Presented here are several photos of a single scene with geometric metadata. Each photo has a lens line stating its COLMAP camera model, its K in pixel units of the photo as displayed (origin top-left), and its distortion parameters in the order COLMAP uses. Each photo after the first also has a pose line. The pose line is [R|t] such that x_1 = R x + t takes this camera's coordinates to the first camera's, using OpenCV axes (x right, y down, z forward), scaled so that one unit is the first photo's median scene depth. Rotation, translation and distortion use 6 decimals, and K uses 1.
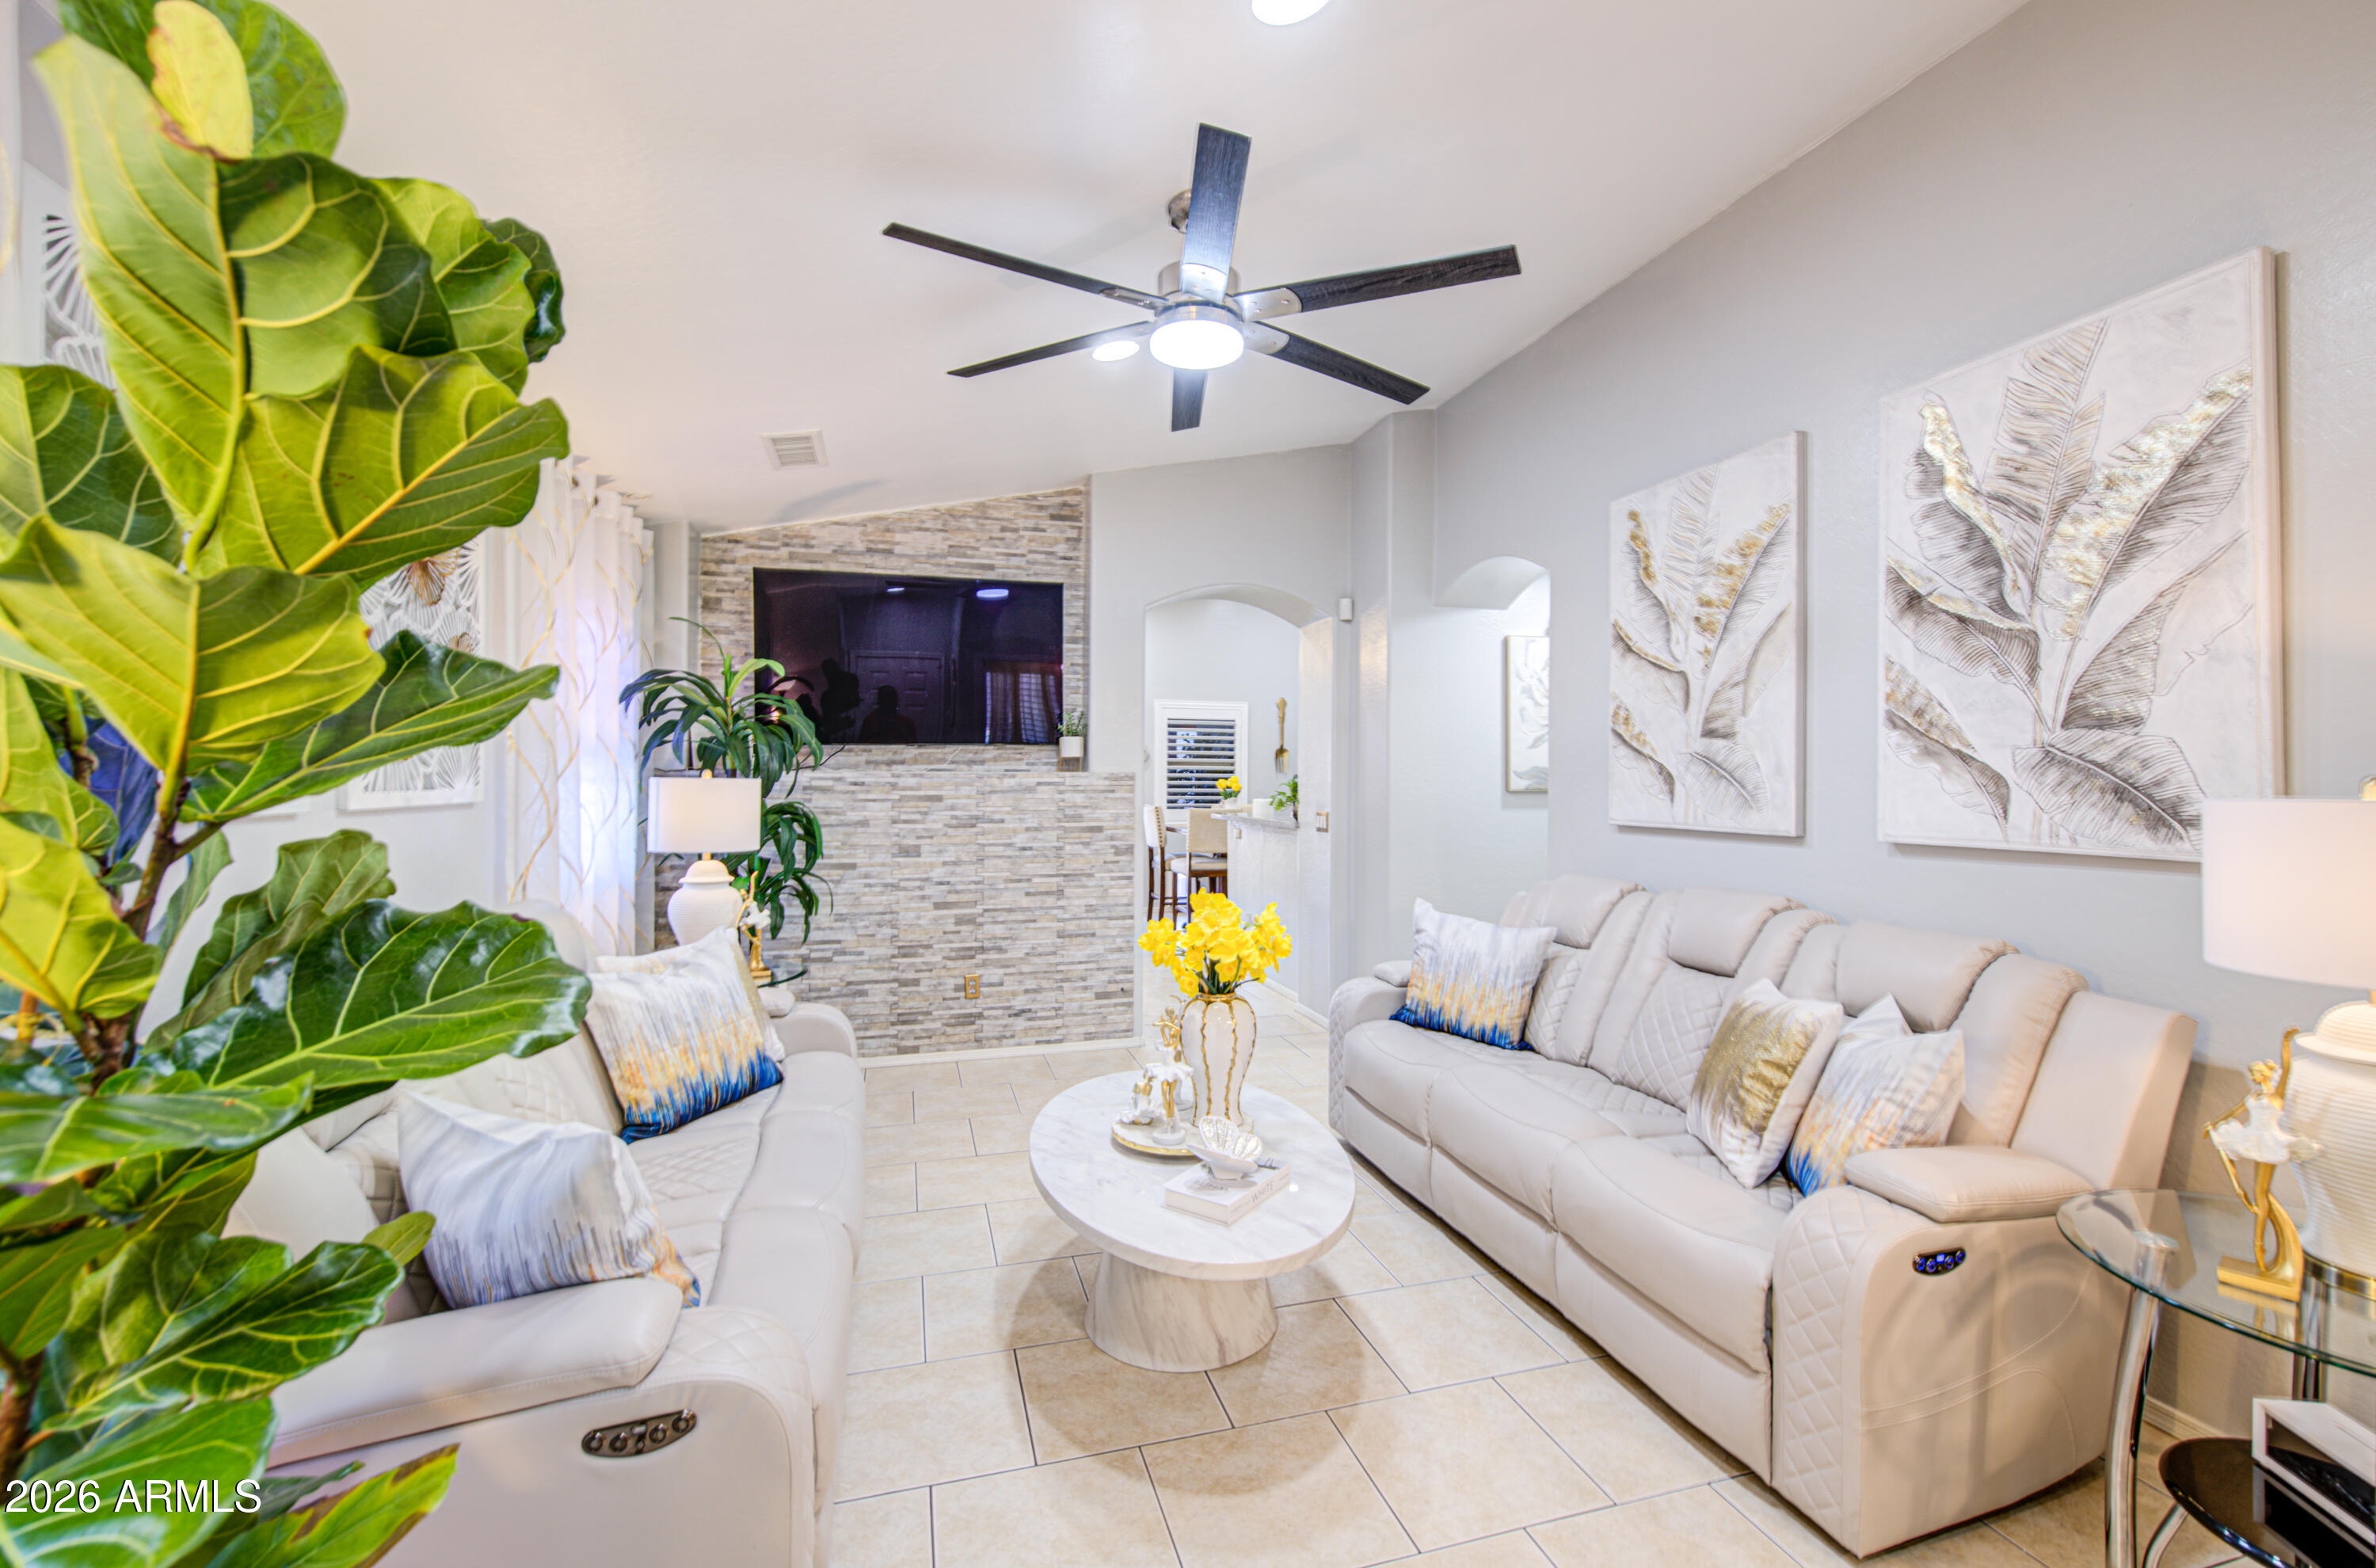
lens RADIAL K [[986.5, 0, 1181.1], [0, 986.5, 776.7], [0, 0, 1]] dist [-0.004515, -0.000378]
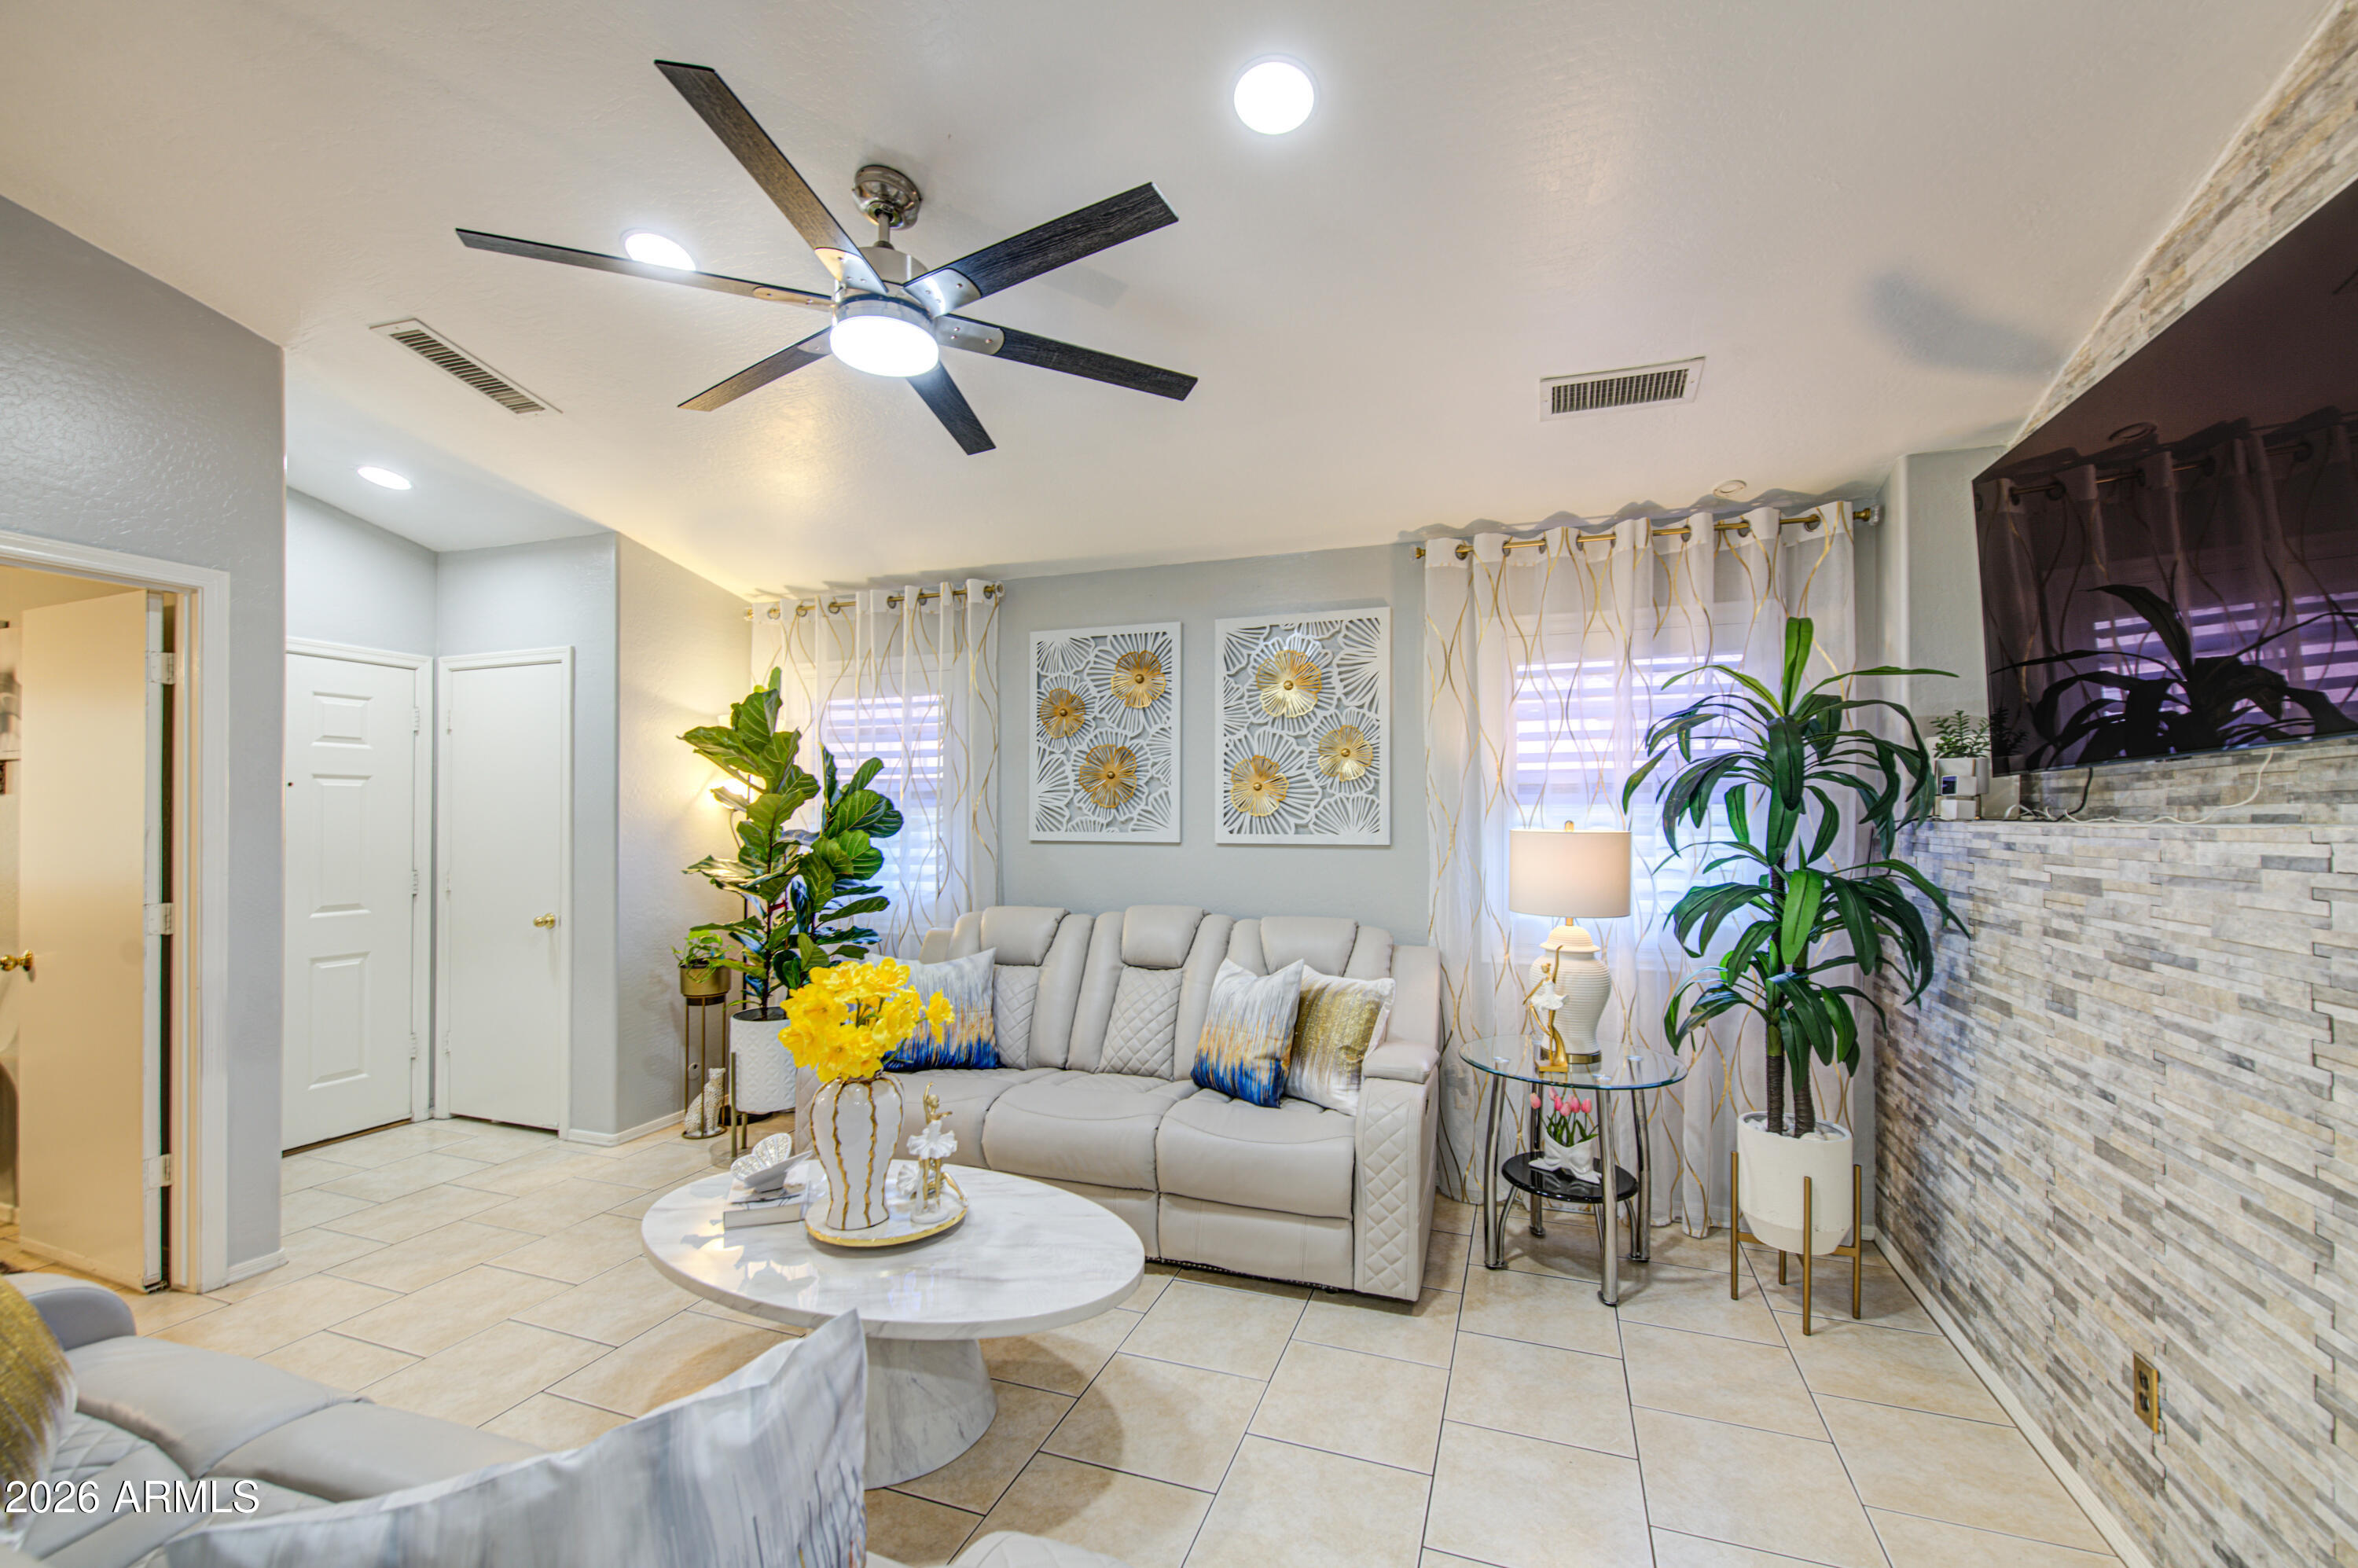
lens RADIAL K [[979.0, 0, 1176.2], [0, 979.0, 798.6], [0, 0, 1]] dist [-0.004515, -0.000378]
pose [[-0.596110, -0.015931, -0.802744, 0.305999], [0.003081, 0.999750, -0.022129, -0.007033], [0.802897, -0.015665, -0.595912, 0.914486]]
